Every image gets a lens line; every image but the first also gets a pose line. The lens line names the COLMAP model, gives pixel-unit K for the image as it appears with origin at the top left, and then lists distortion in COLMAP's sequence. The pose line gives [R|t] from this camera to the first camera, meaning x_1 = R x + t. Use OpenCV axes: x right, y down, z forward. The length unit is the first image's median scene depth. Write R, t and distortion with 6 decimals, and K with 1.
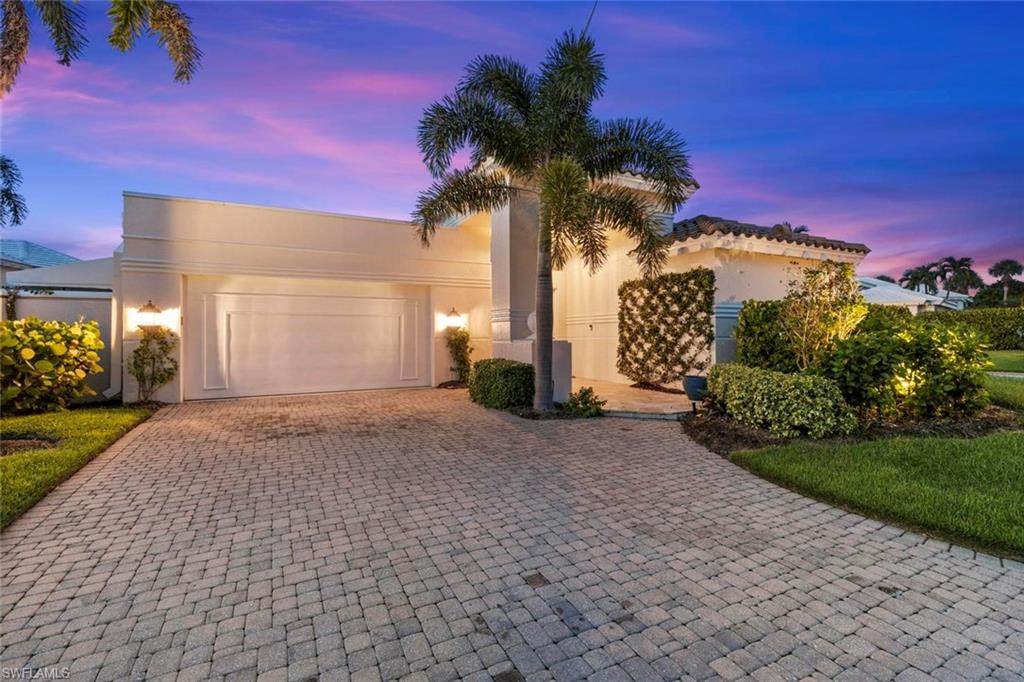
lens RADIAL K [[458.1, 0, 512.0], [0, 458.1, 341.0], [0, 0, 1]] dist [0.009426, -0.000646]
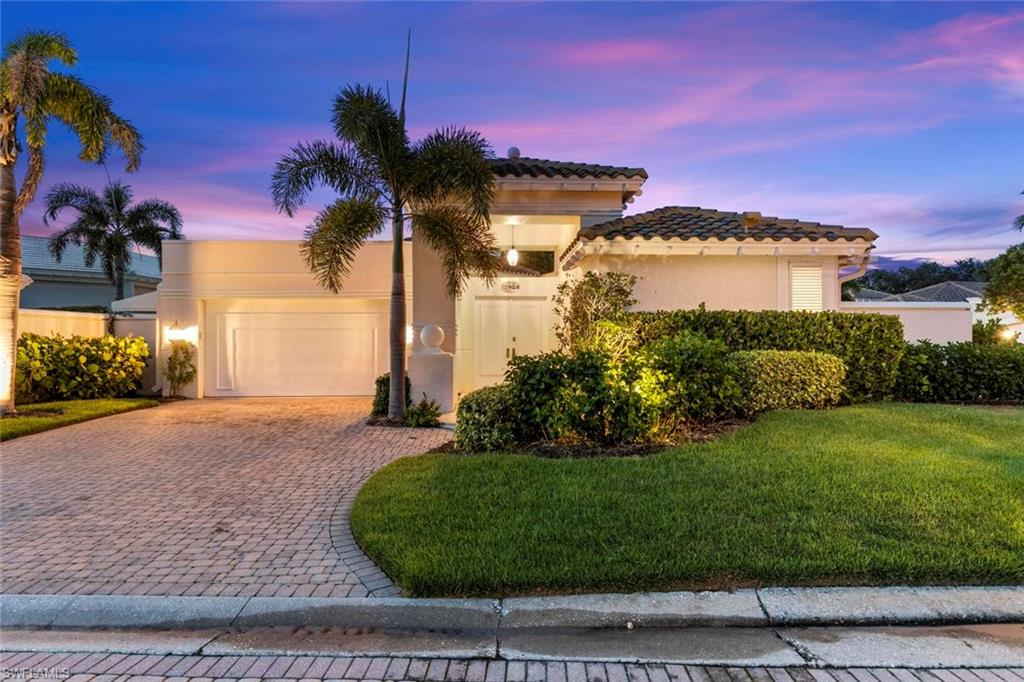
lens RADIAL K [[555.4, 0, 512.6], [0, 555.4, 356.2], [0, 0, 1]] dist [0.000066, 0.000105]
pose [[0.913648, 0.013060, -0.406296, 0.747008], [-0.008093, 0.999870, 0.013940, -0.015006], [0.406425, -0.009448, 0.913635, -0.073252]]
